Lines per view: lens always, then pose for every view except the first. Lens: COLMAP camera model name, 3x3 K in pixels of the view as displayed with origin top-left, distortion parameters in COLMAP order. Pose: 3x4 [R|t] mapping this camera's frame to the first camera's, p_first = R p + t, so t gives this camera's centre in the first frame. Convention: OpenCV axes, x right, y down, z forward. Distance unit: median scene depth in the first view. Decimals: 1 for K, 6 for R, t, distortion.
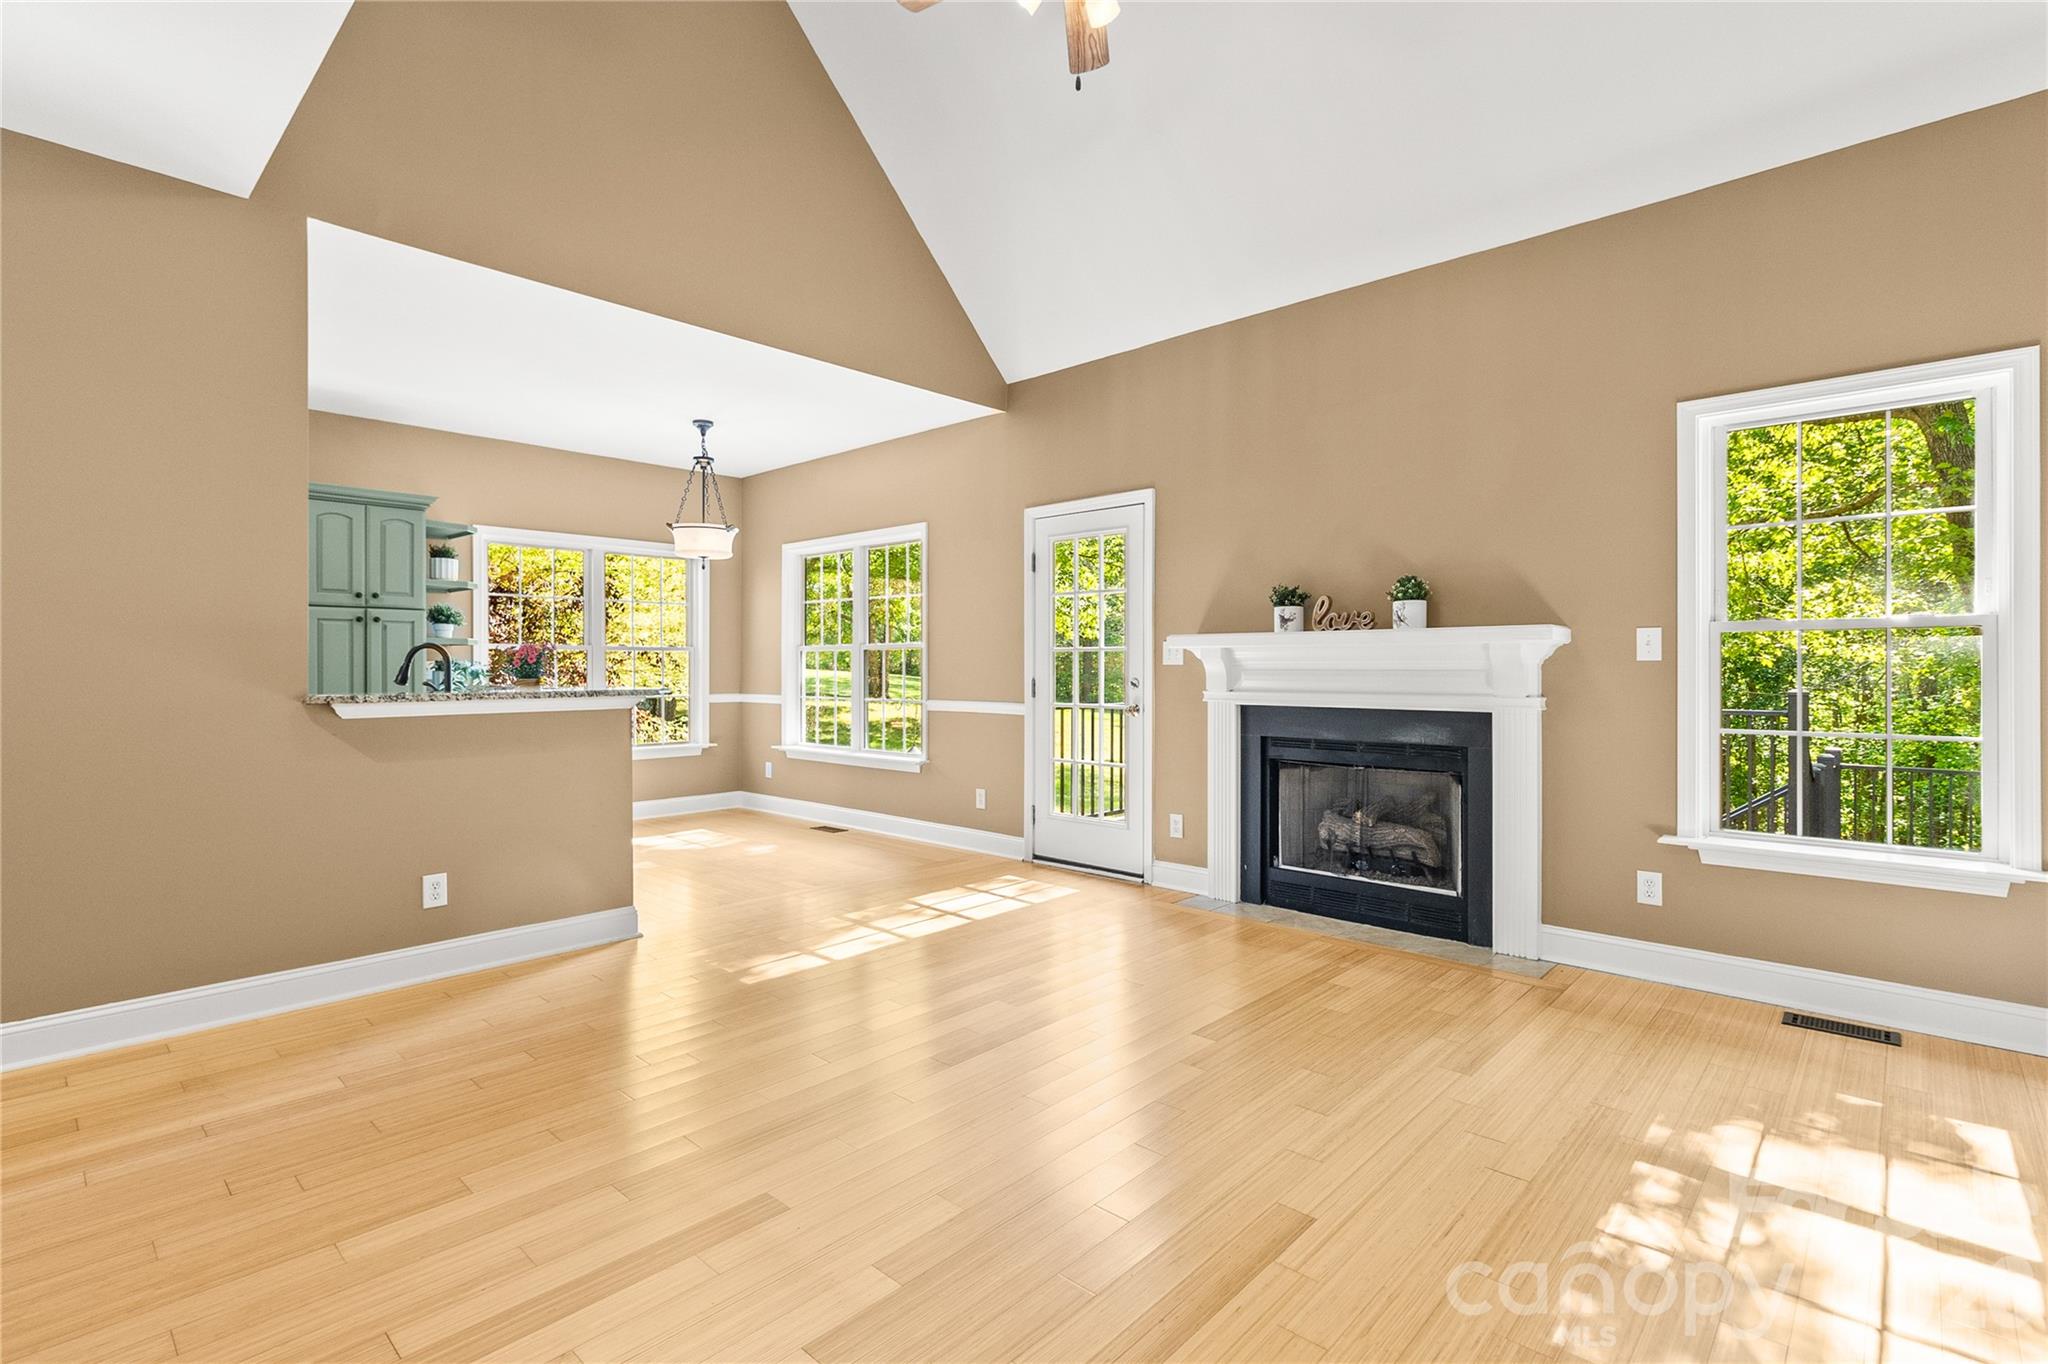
lens RADIAL K [[953.5, 0, 1030.3], [0, 953.5, 676.2], [0, 0, 1]] dist [-0.000825, 0.002233]
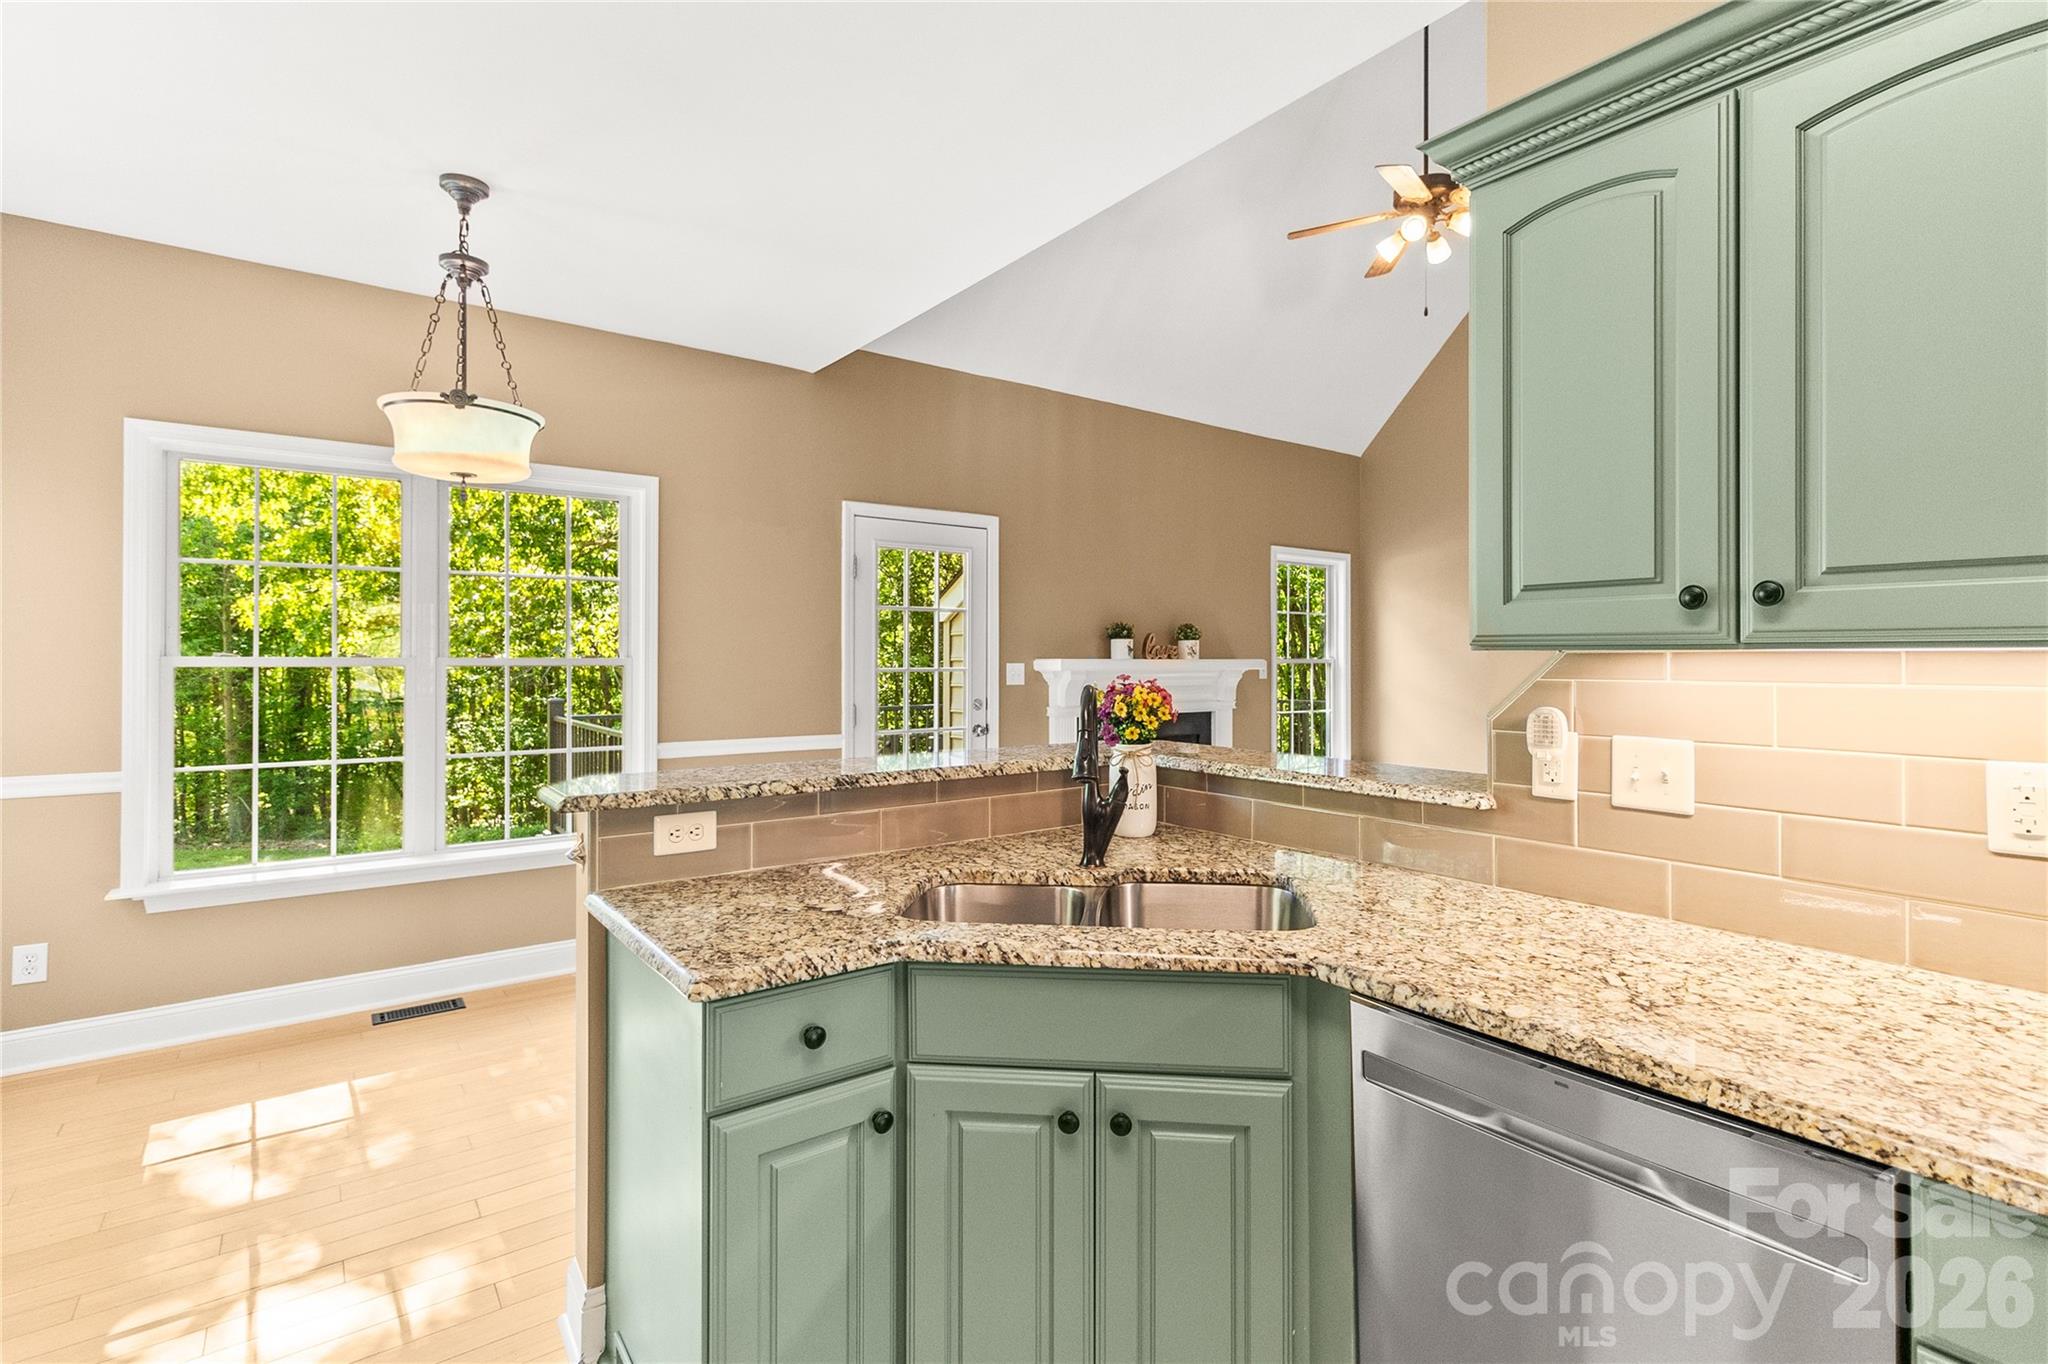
lens RADIAL K [[953.5, 0, 1042.6], [0, 953.5, 654.7], [0, 0, 1]] dist [-0.000825, 0.002233]
pose [[0.175474, 0.003696, 0.984477, -0.980182], [0.006089, 0.999970, -0.004839, -0.043661], [-0.984465, 0.006844, 0.175446, 0.840840]]
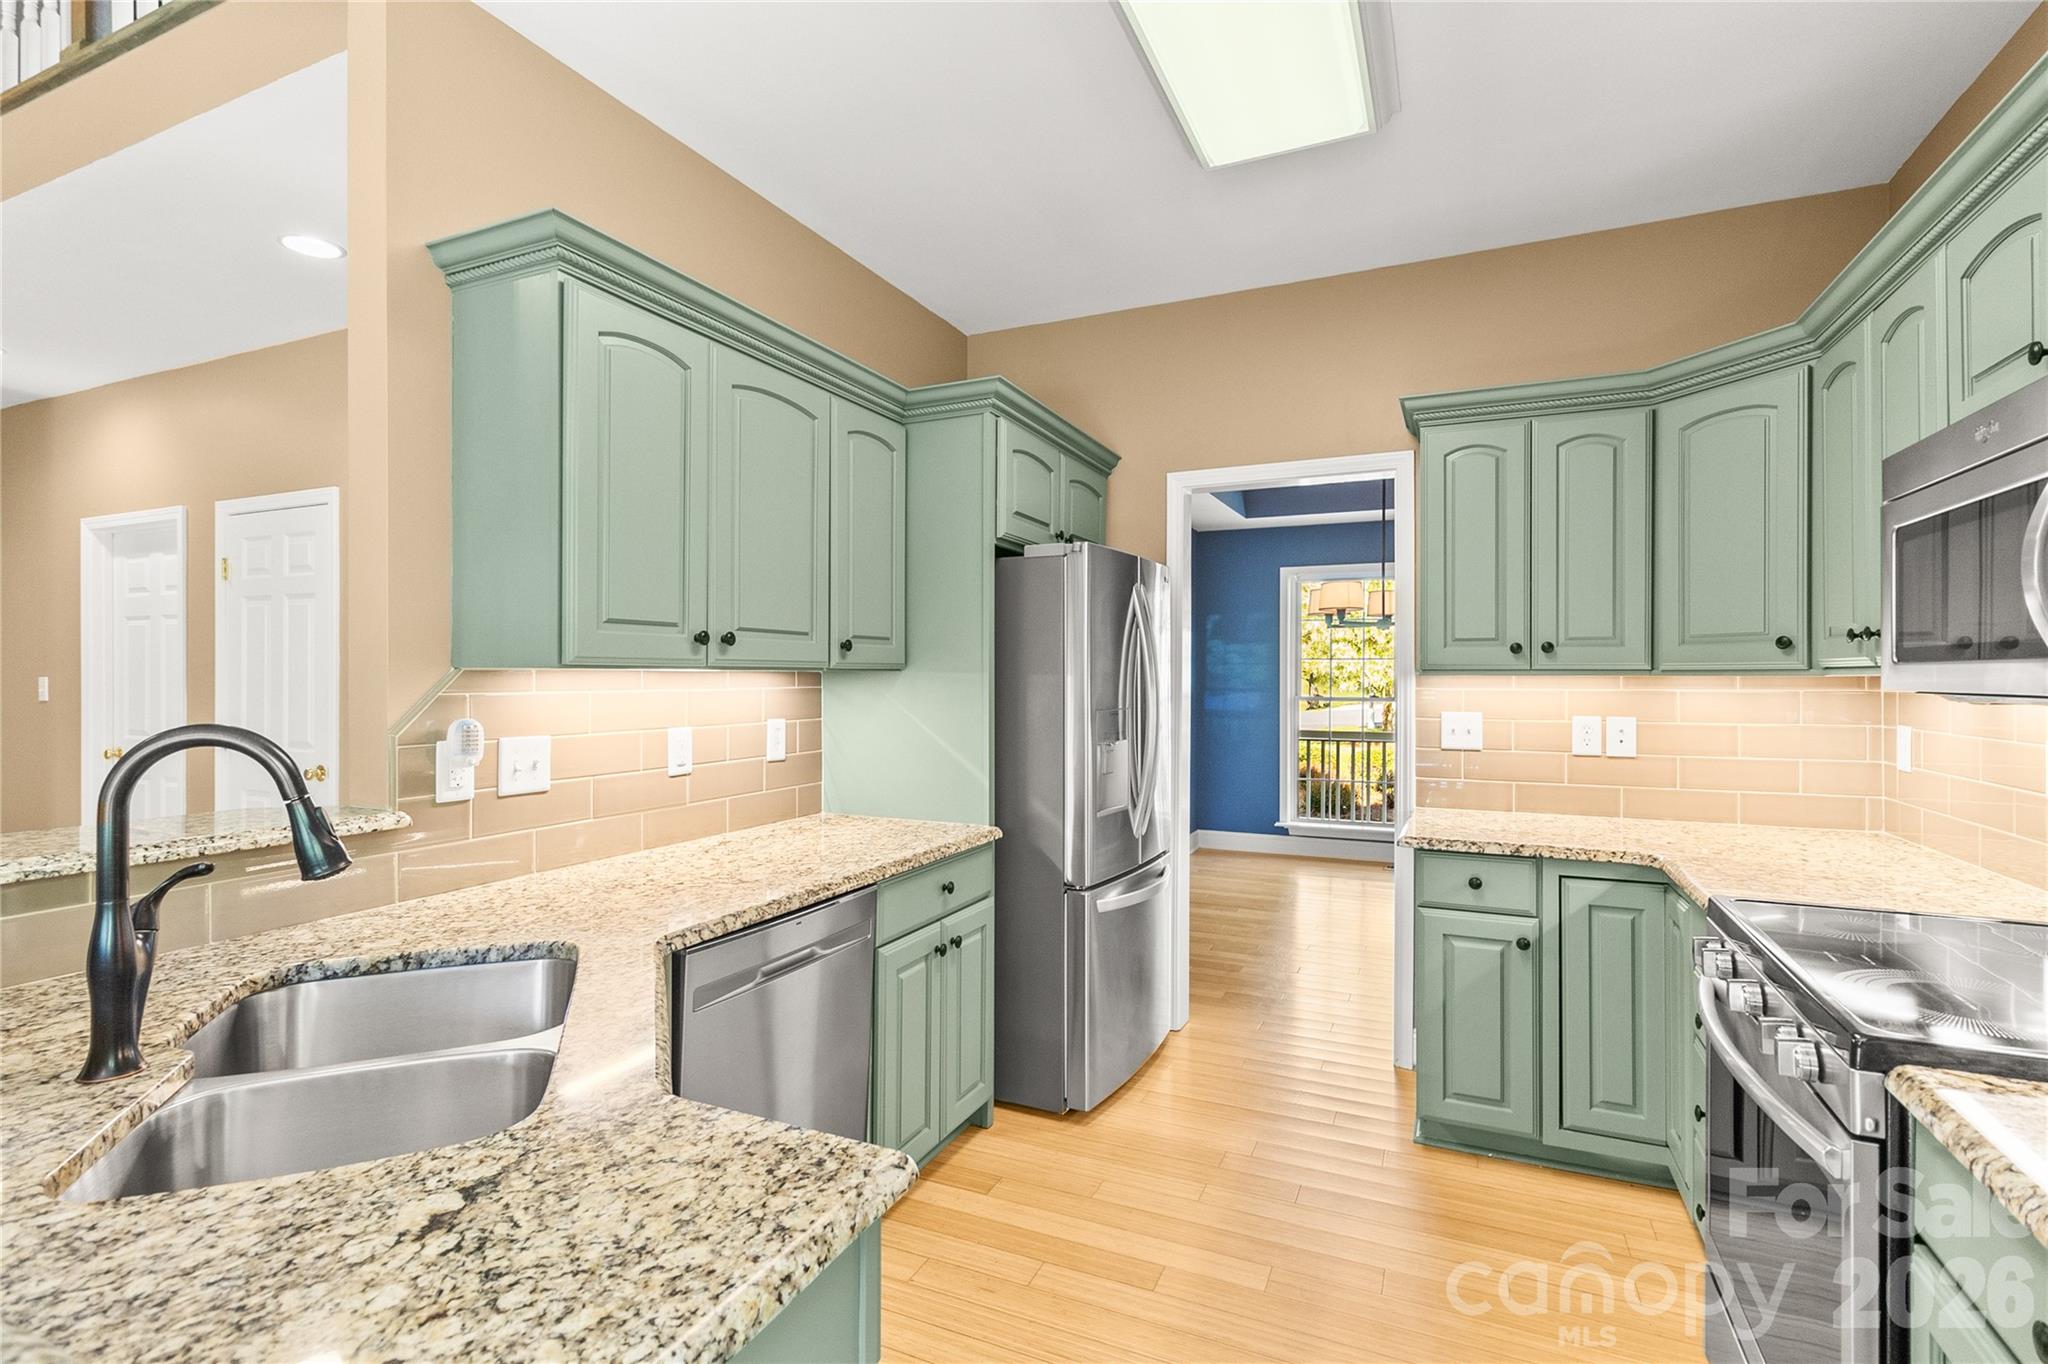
lens RADIAL K [[953.5, 0, 1028.5], [0, 953.5, 675.4], [0, 0, 1]] dist [-0.000825, 0.002233]
pose [[-0.951266, -0.002838, -0.308358, -0.685113], [-0.005621, 0.999951, 0.008139, -0.047351], [0.308320, 0.009476, -0.951236, 1.180249]]
